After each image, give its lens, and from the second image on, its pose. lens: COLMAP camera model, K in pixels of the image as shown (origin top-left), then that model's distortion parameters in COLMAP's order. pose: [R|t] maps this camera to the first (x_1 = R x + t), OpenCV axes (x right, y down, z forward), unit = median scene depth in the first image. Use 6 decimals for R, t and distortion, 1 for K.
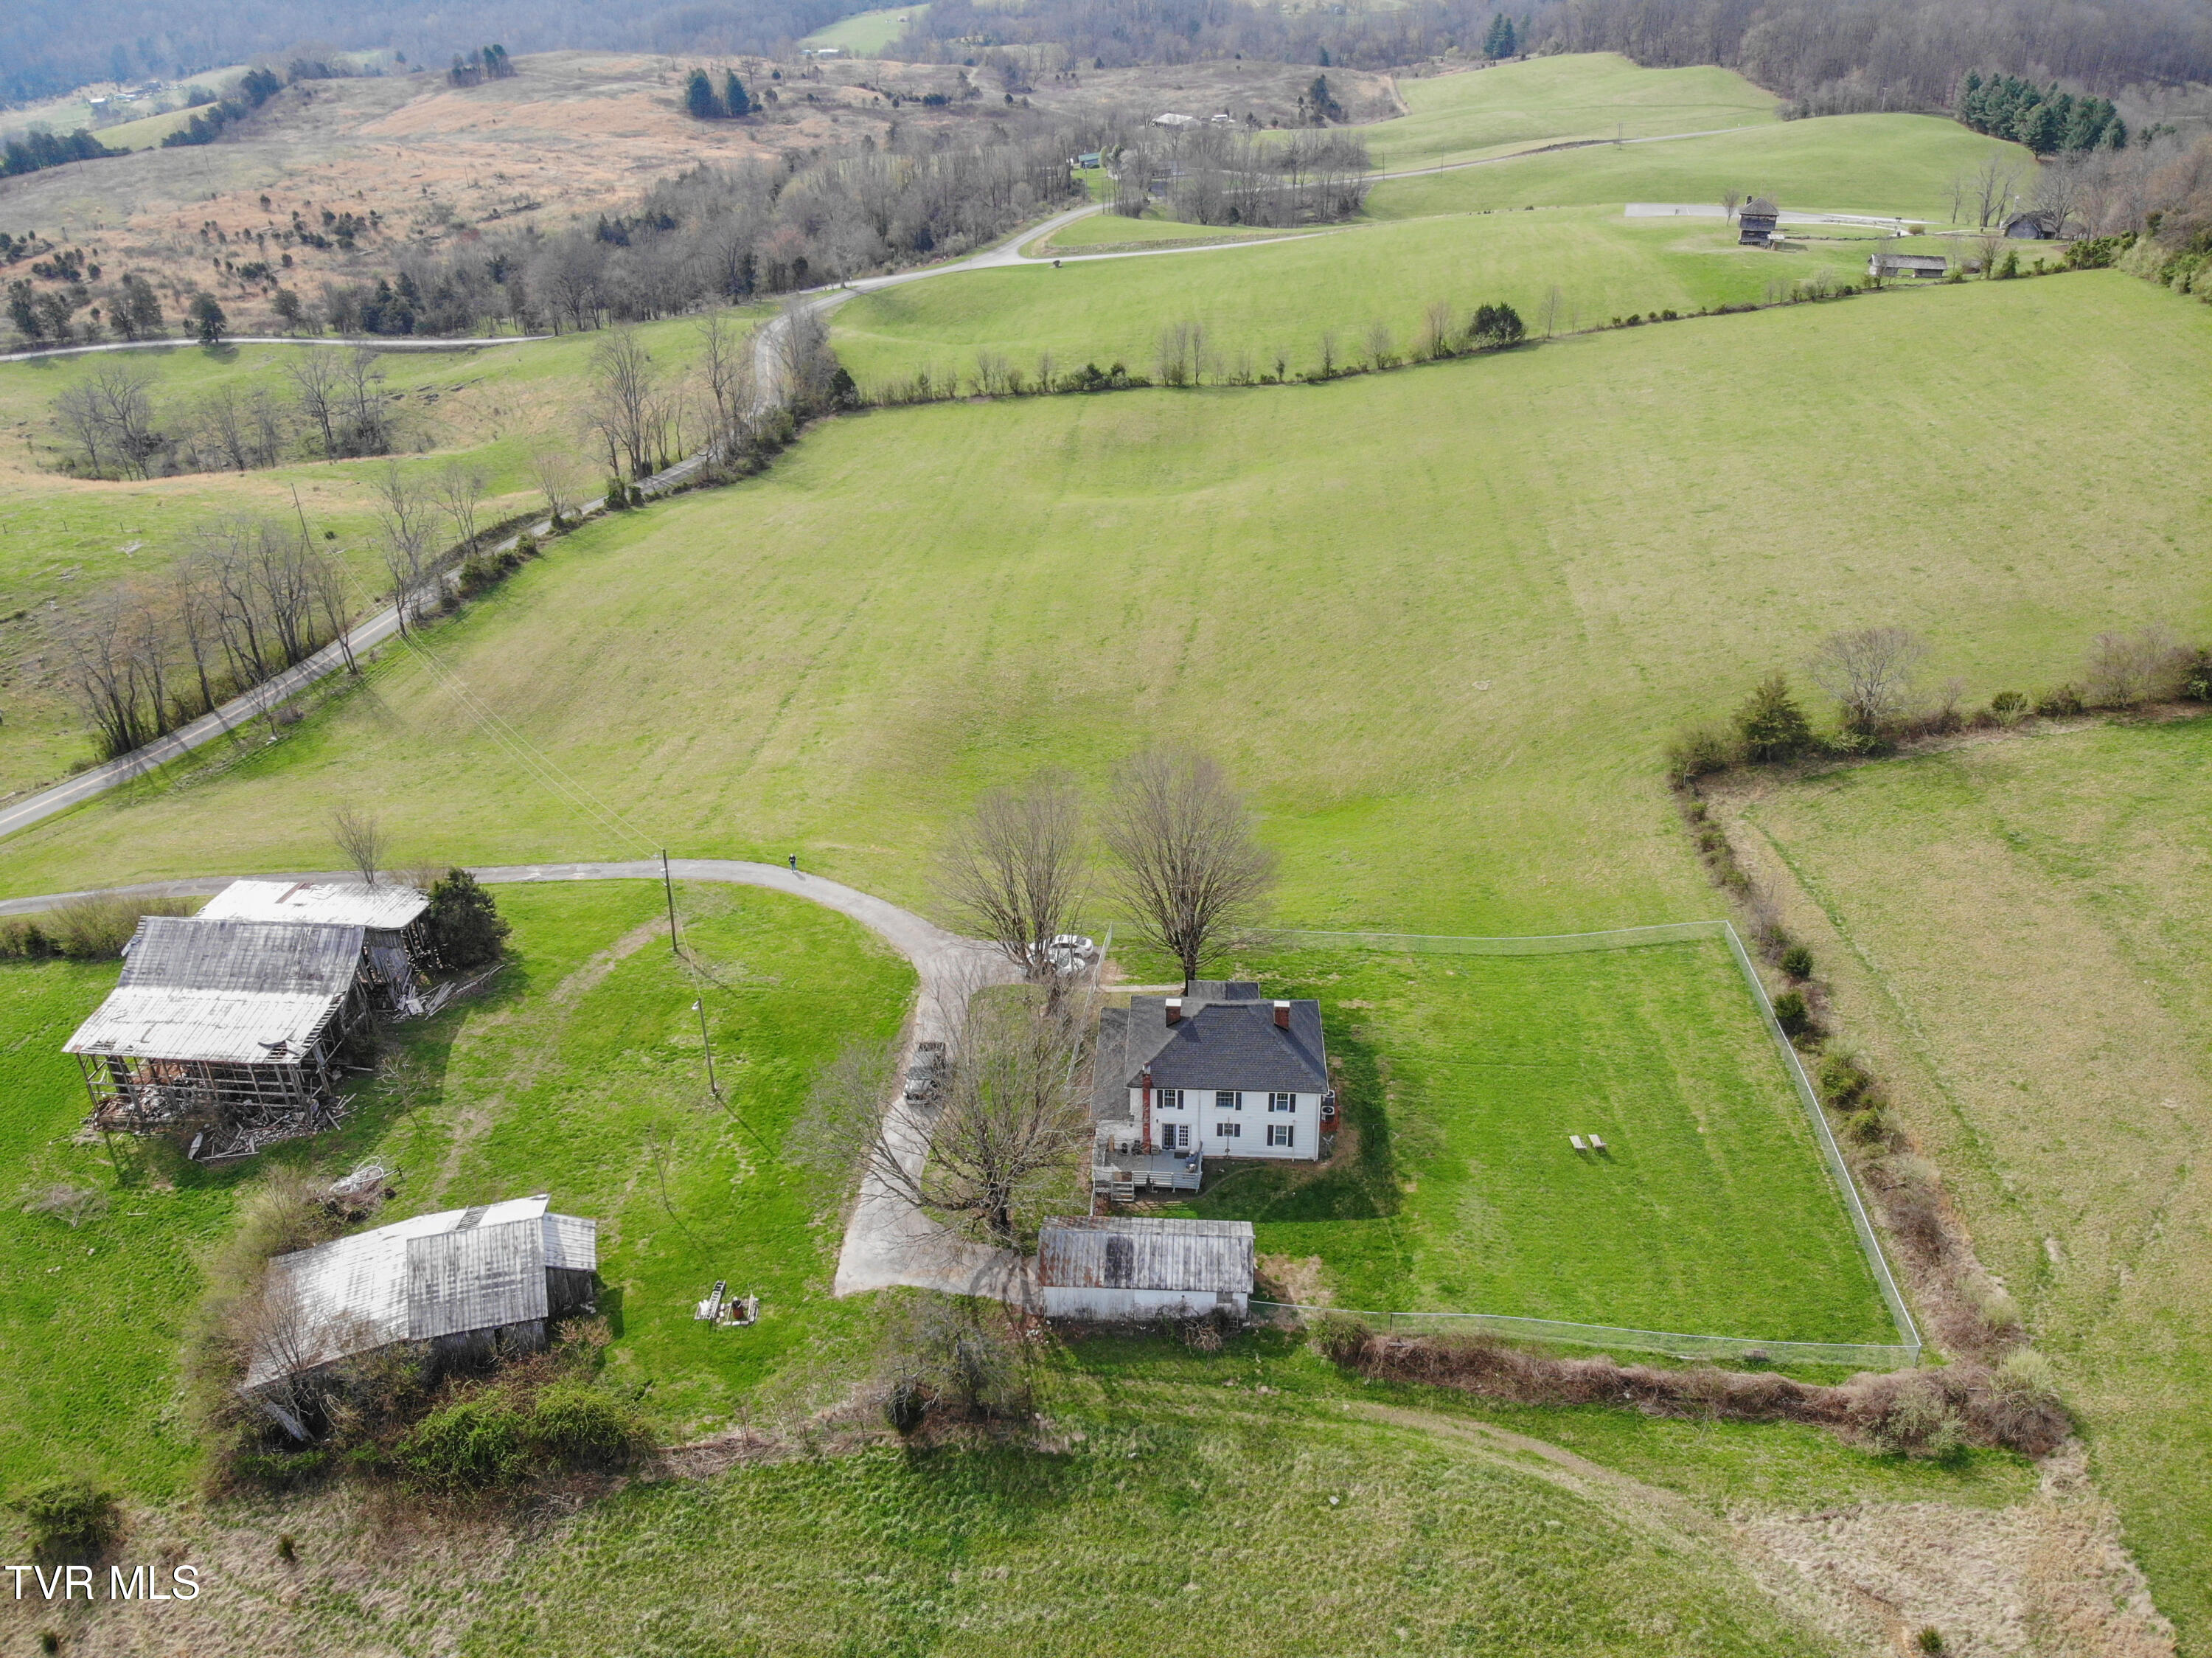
lens RADIAL K [[1607.5, 0, 1097.0], [0, 1607.5, 862.6], [0, 0, 1]] dist [0.011842, -0.072208]
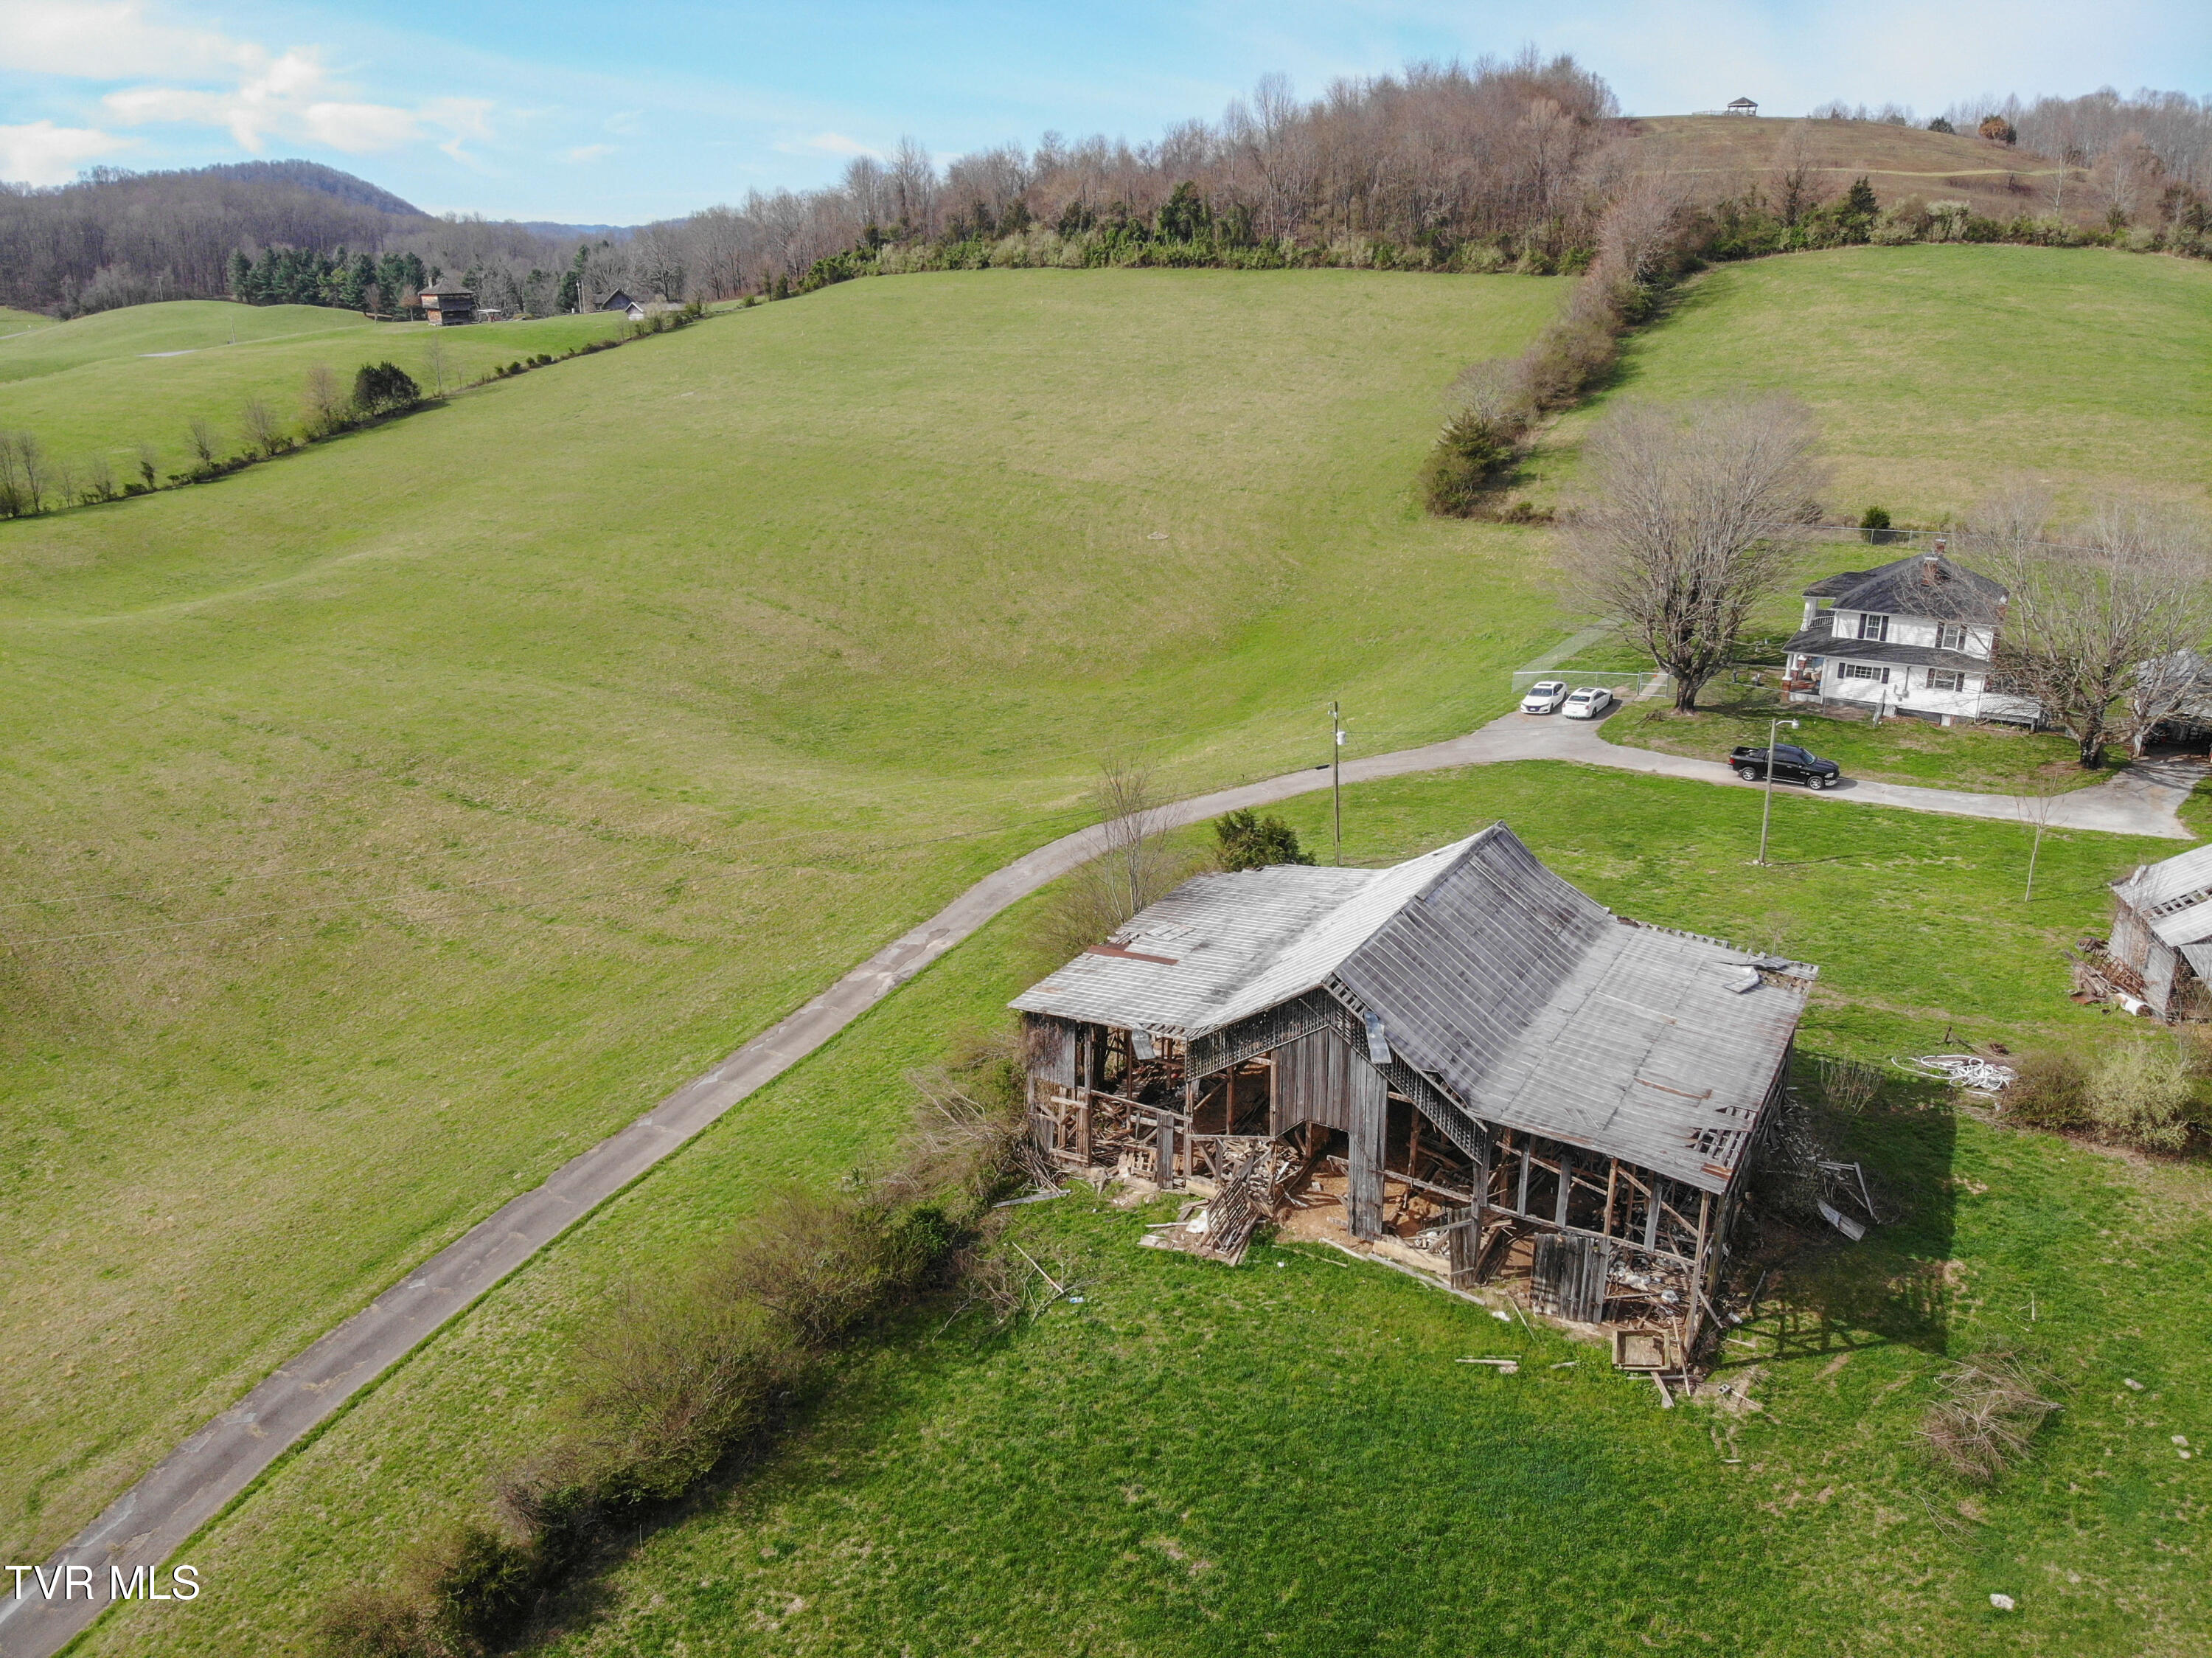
lens RADIAL K [[1621.7, 0, 1114.8], [0, 1621.7, 837.8], [0, 0, 1]] dist [0.036328, -0.130456]
pose [[0.437759, -0.297472, 0.848456, -0.860904], [0.439145, 0.894200, 0.086934, -0.053130], [-0.784550, 0.334539, 0.522078, 0.722080]]
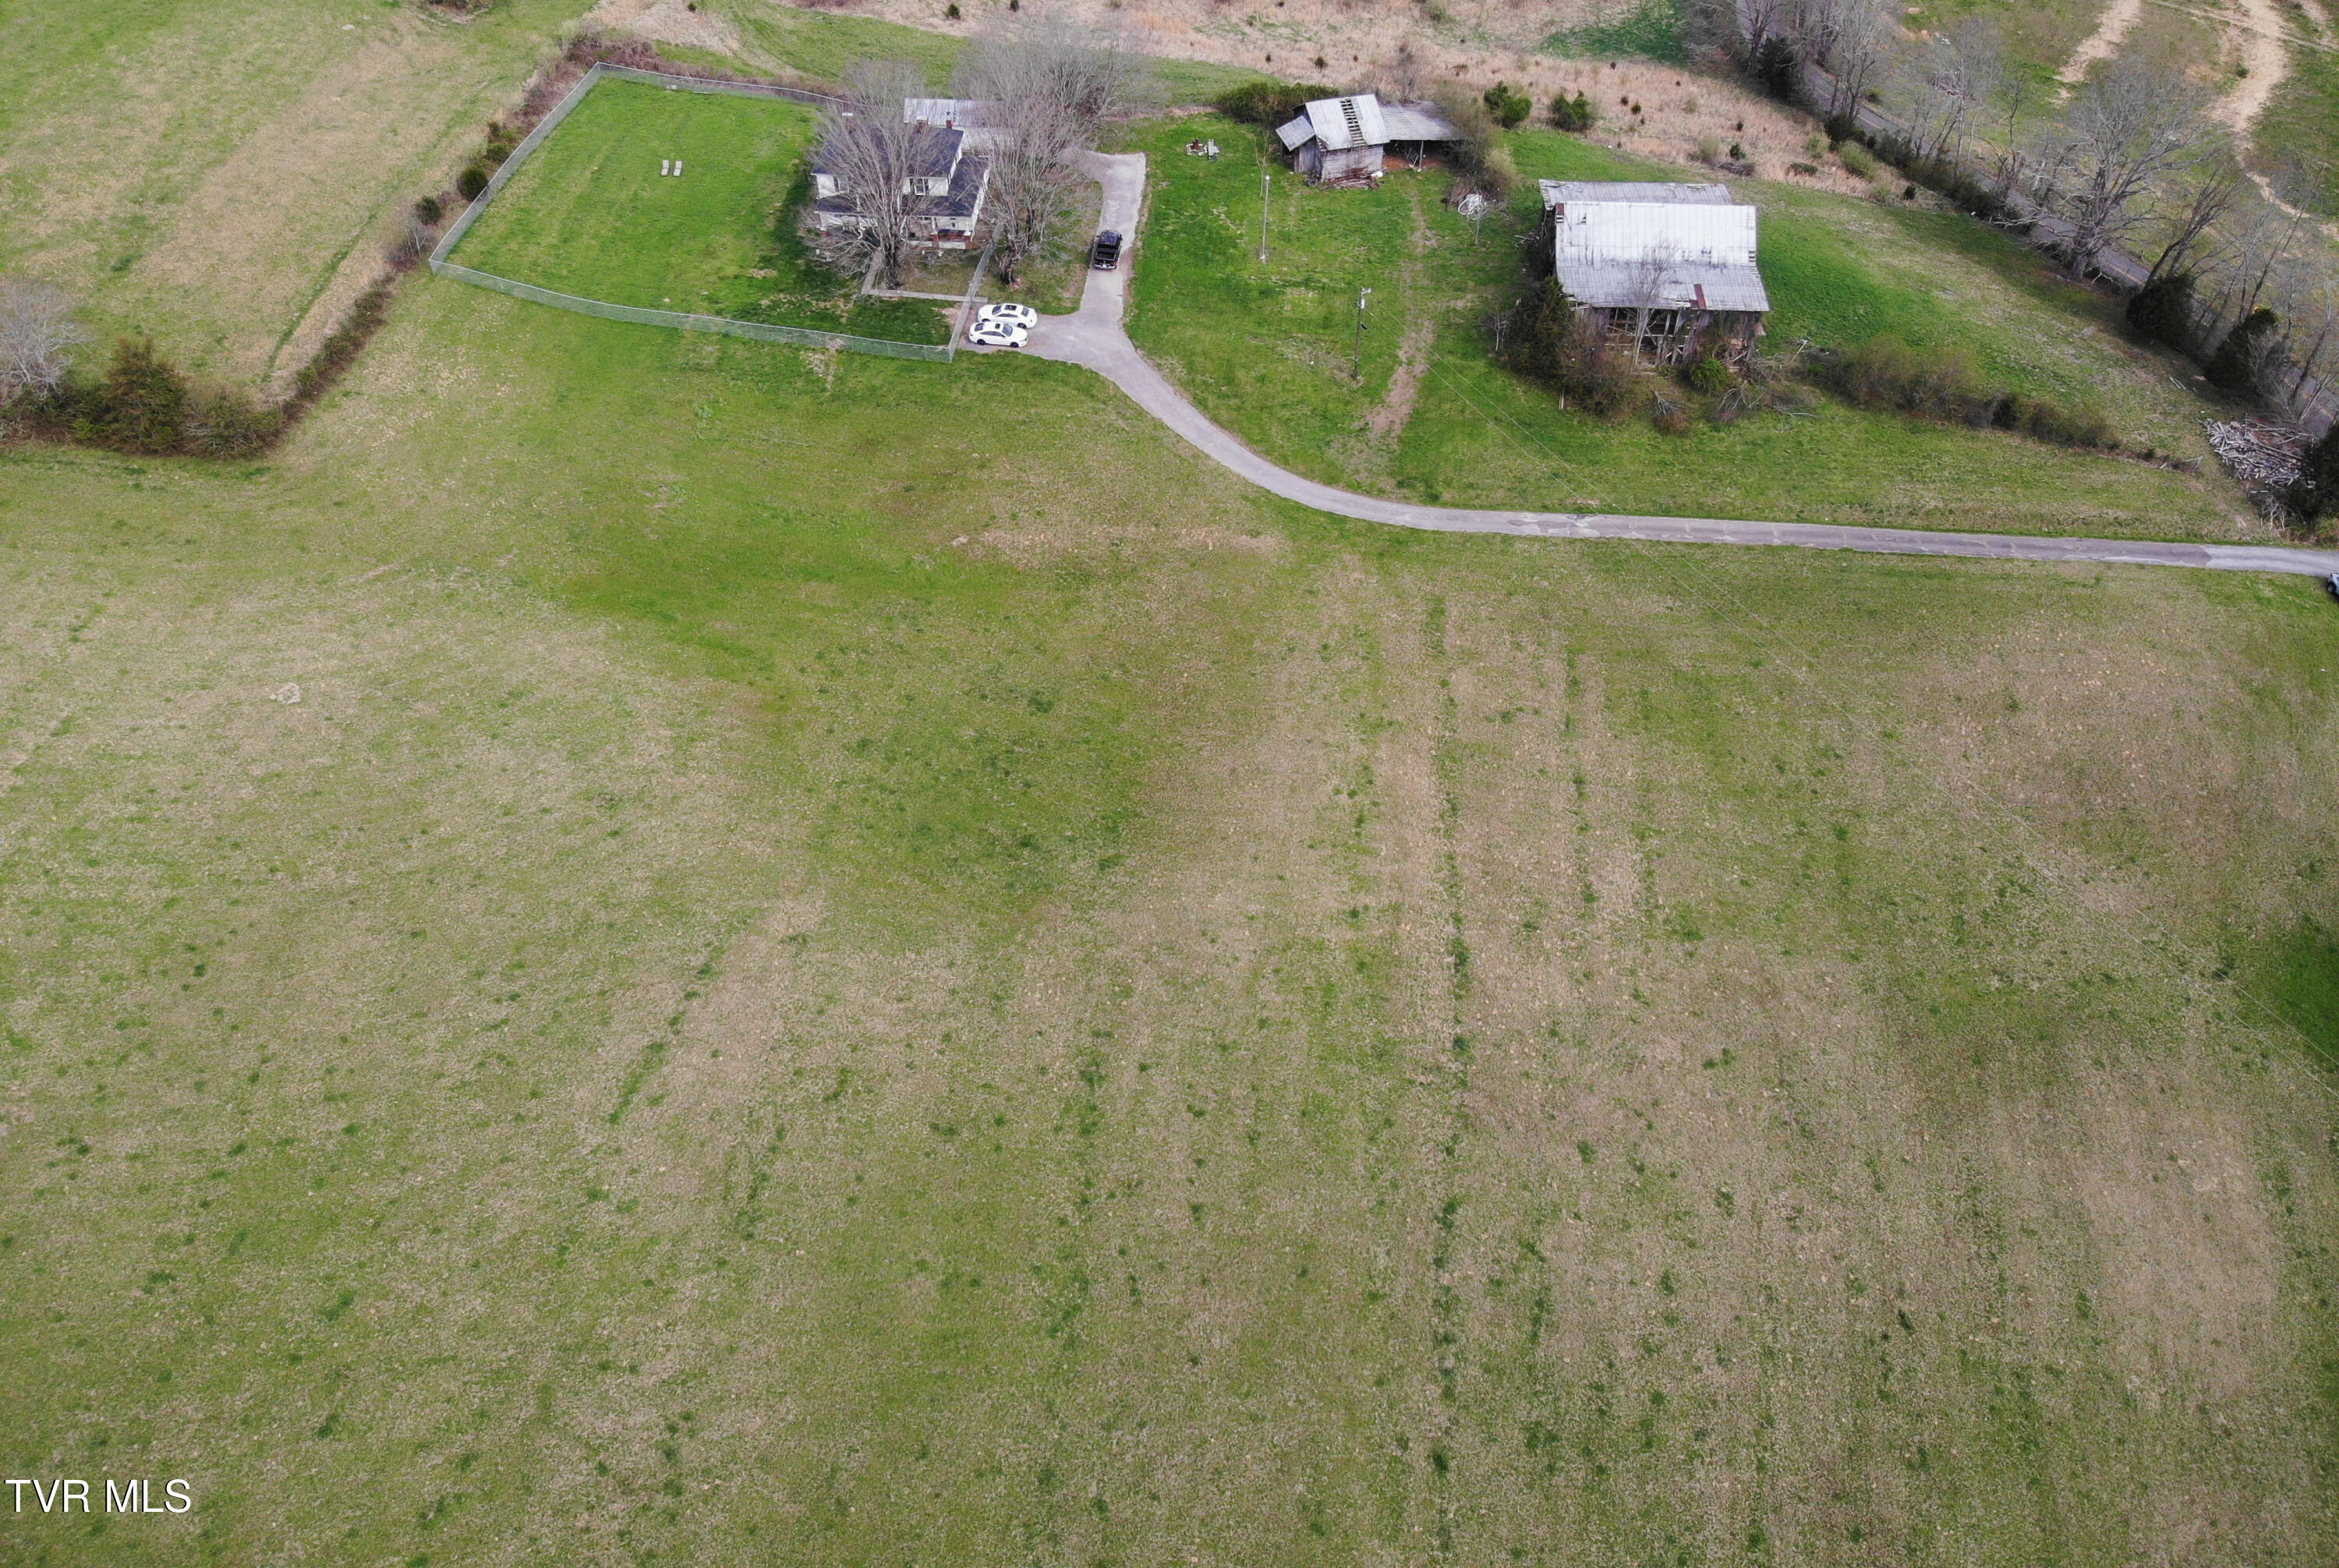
lens RADIAL K [[1636.3, 0, 1190.3], [0, 1636.3, 770.1], [0, 0, 1]] dist [0.048401, -0.057415]
pose [[-0.999941, 0.010685, 0.002027, -0.152030], [0.004900, 0.276202, 0.961087, -0.929132], [0.009710, 0.961040, -0.276238, 1.554191]]
